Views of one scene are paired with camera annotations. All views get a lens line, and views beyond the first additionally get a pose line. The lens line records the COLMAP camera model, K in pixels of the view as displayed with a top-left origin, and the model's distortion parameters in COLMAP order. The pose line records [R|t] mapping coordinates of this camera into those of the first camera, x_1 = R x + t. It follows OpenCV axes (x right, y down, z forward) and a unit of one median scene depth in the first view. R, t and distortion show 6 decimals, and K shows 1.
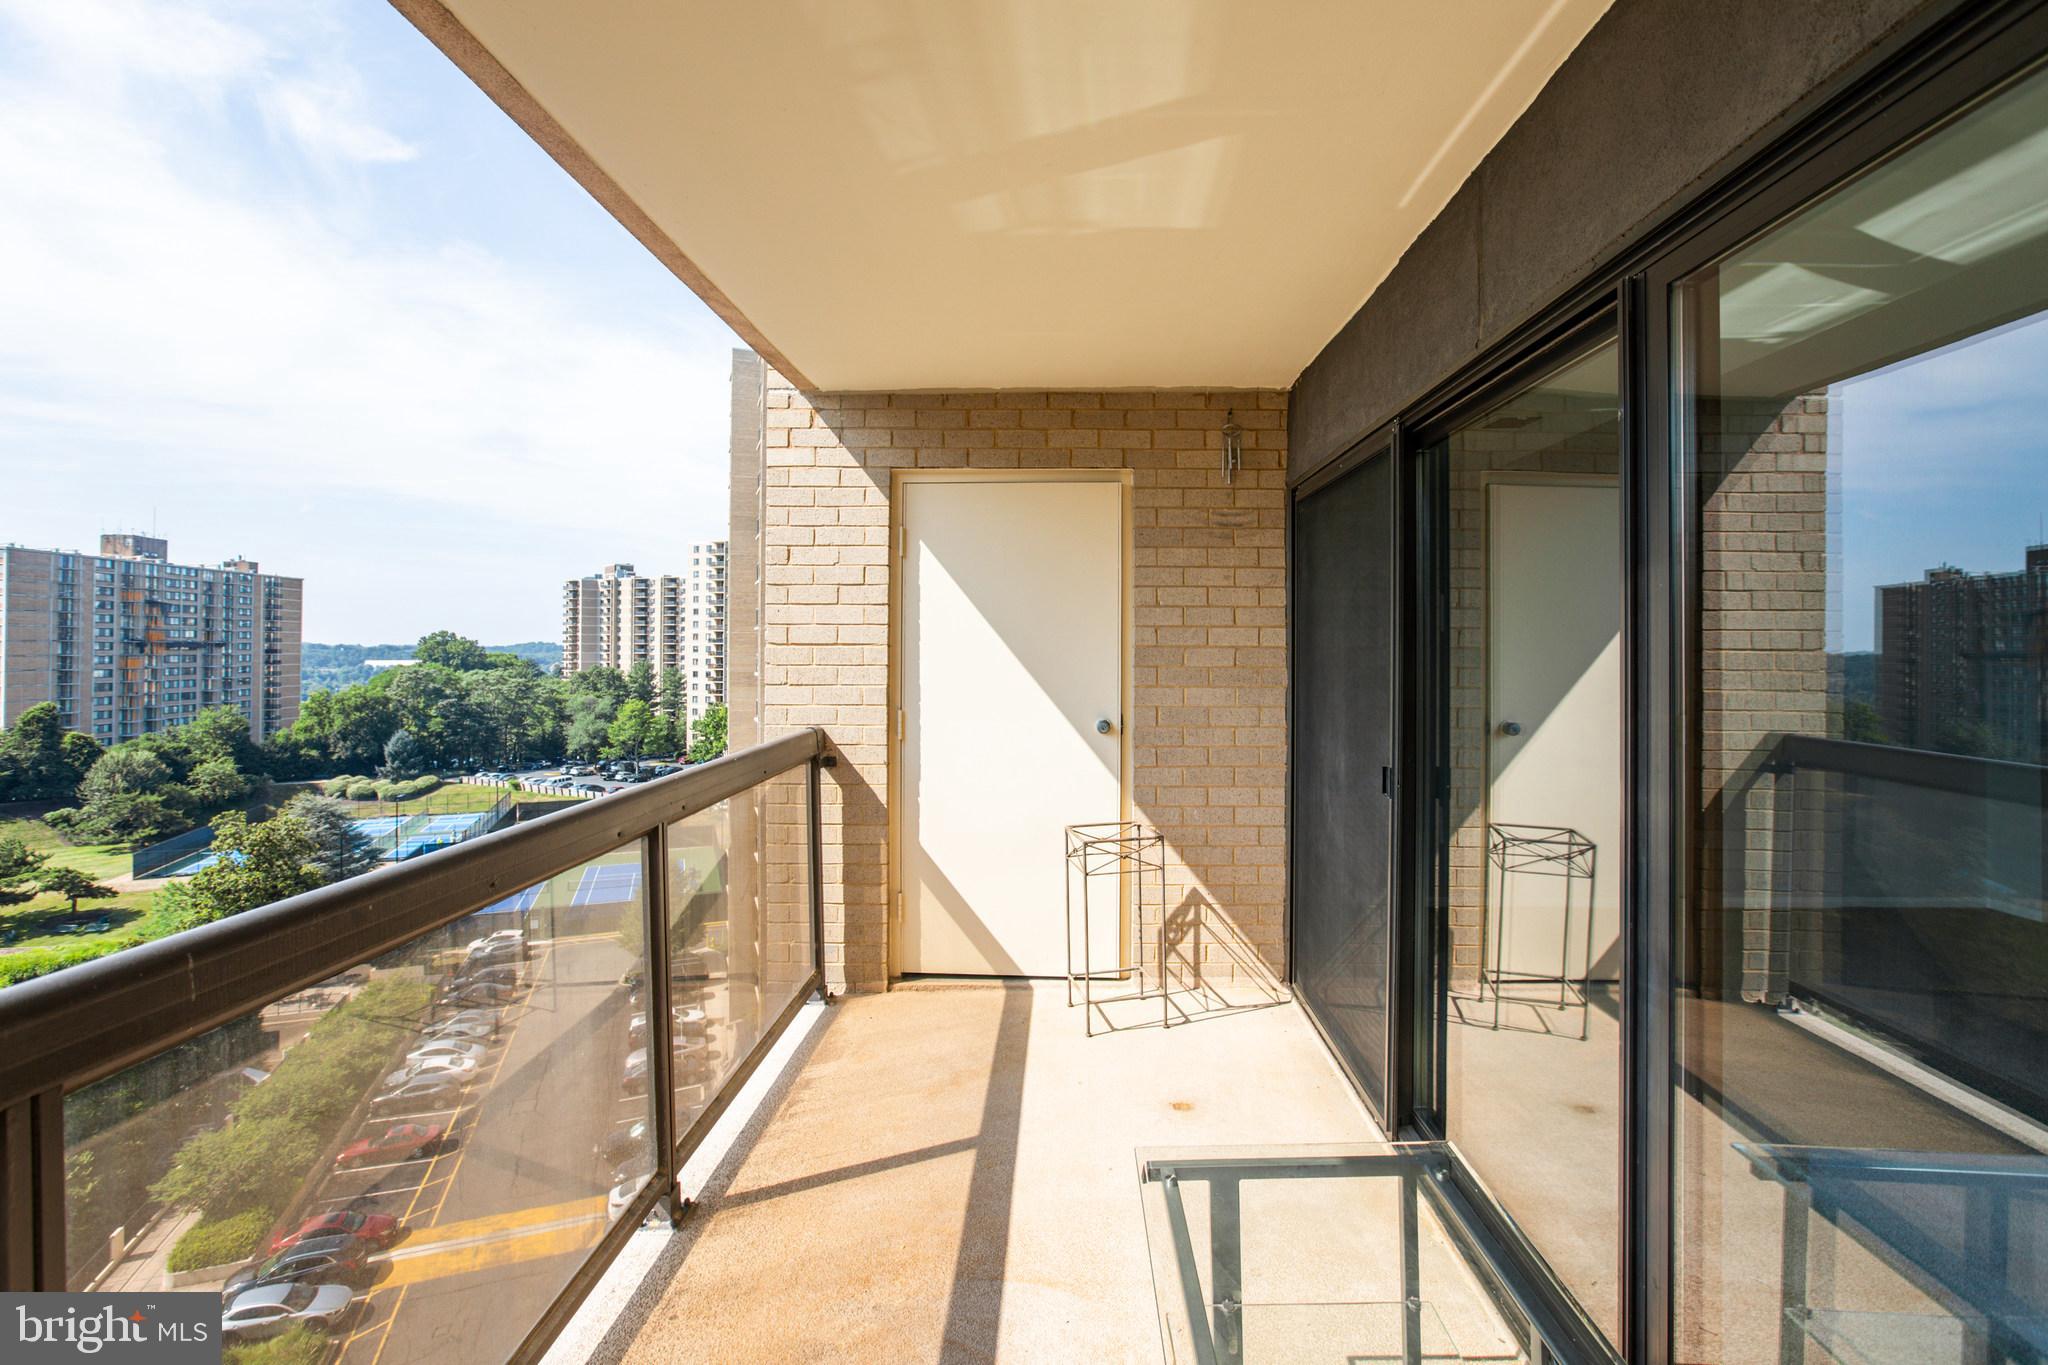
lens RADIAL K [[946.5, 0, 1073.1], [0, 946.5, 632.3], [0, 0, 1]] dist [-0.041380, 0.016342]
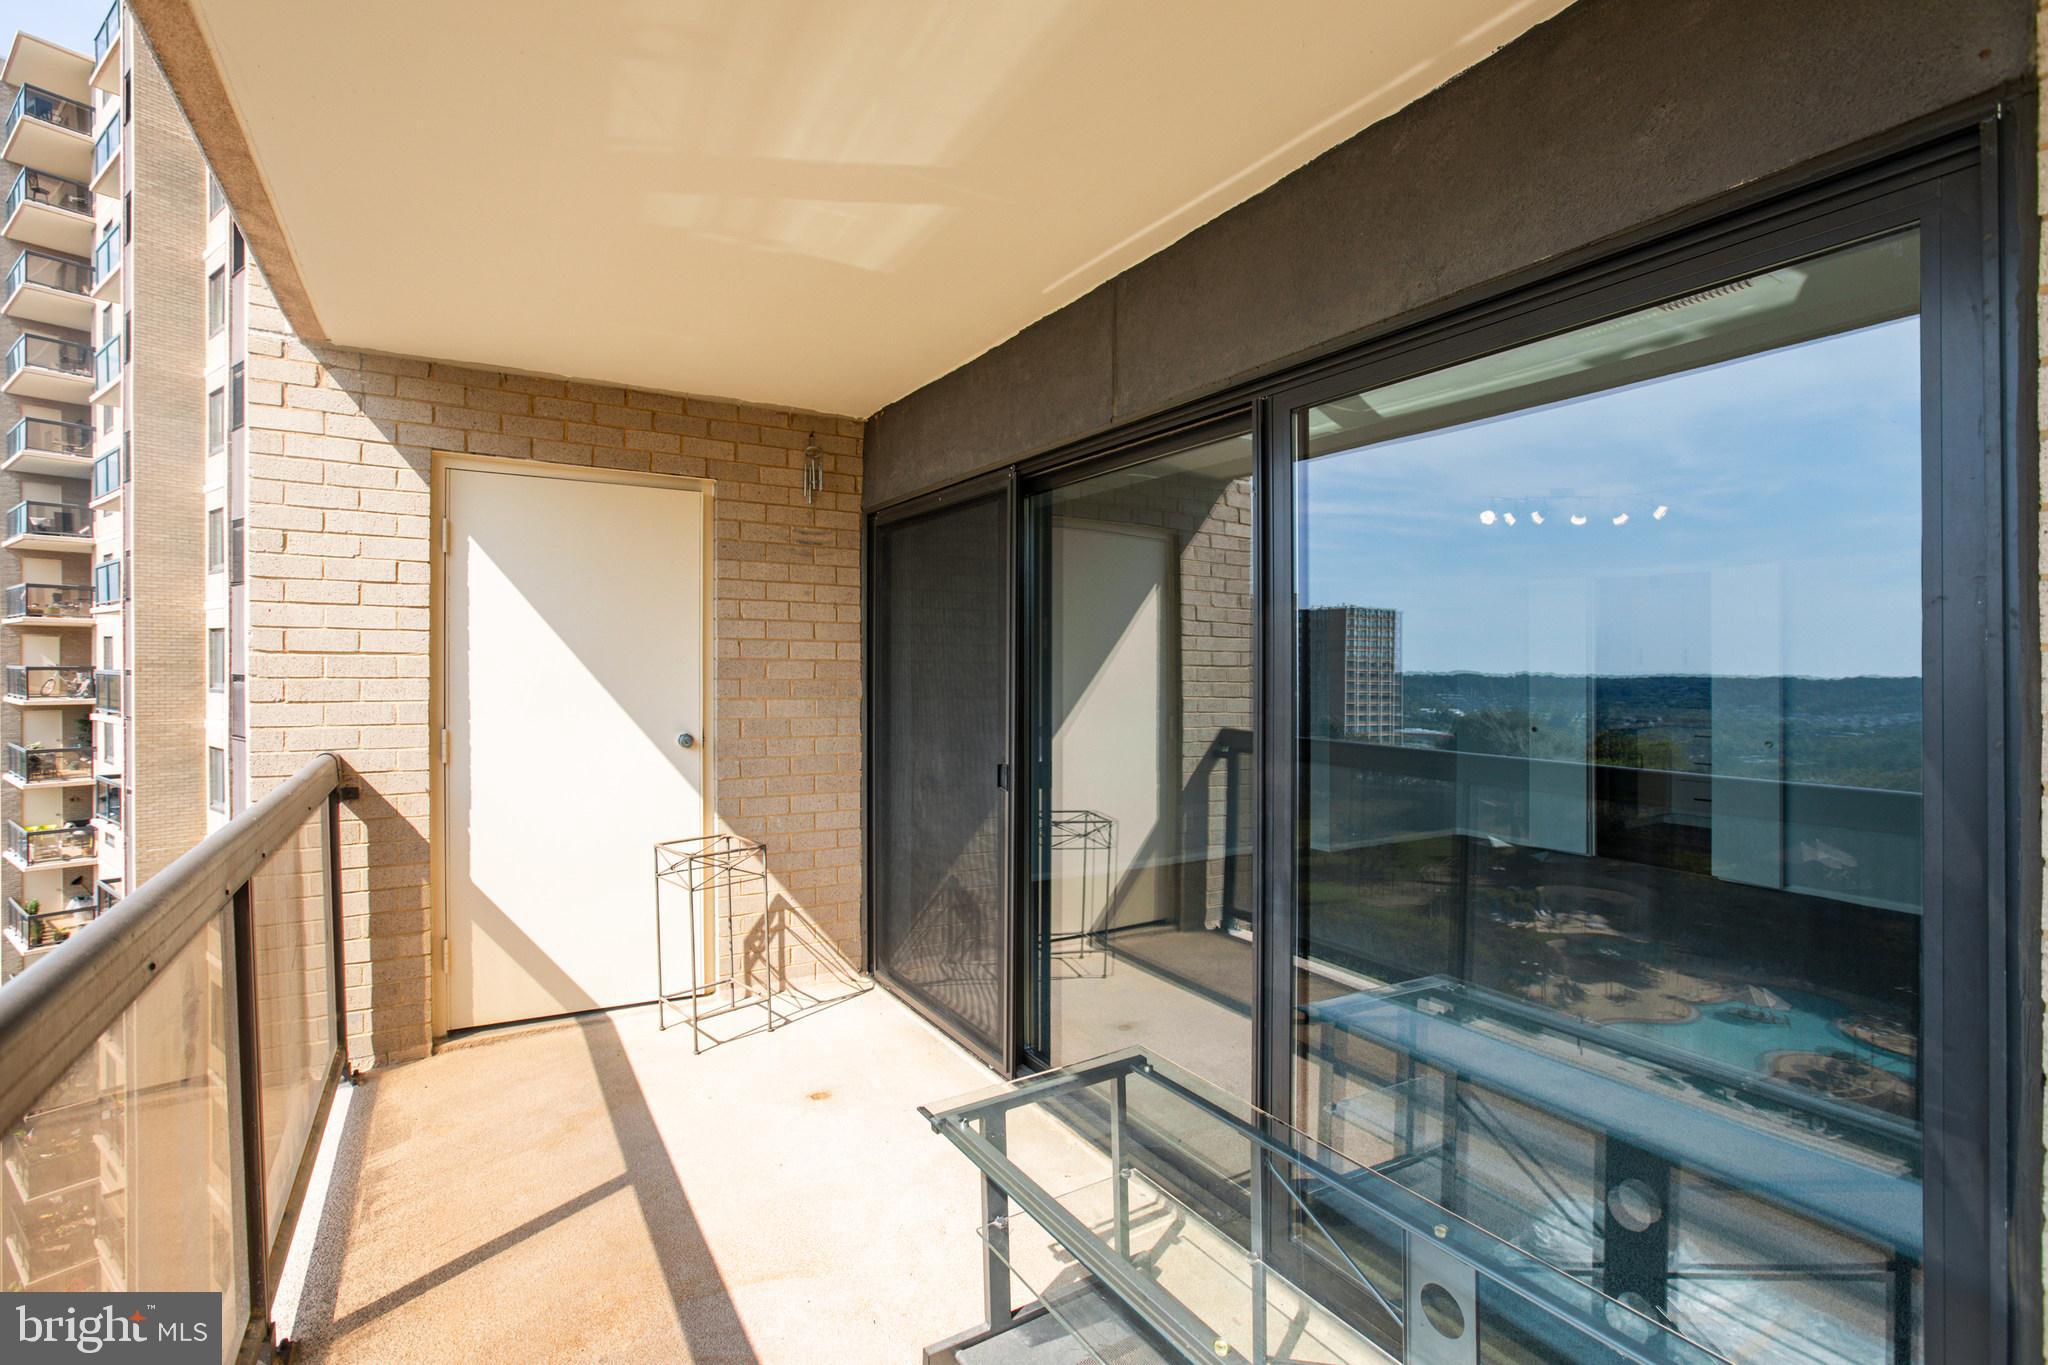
lens RADIAL K [[930.3, 0, 1037.9], [0, 930.3, 653.9], [0, 0, 1]] dist [-0.051793, 0.027657]
pose [[0.849842, 0.012252, 0.526895, -0.166063], [-0.016019, 0.999868, 0.002587, 0.001925], [-0.526794, -0.010639, 0.849926, -0.001354]]
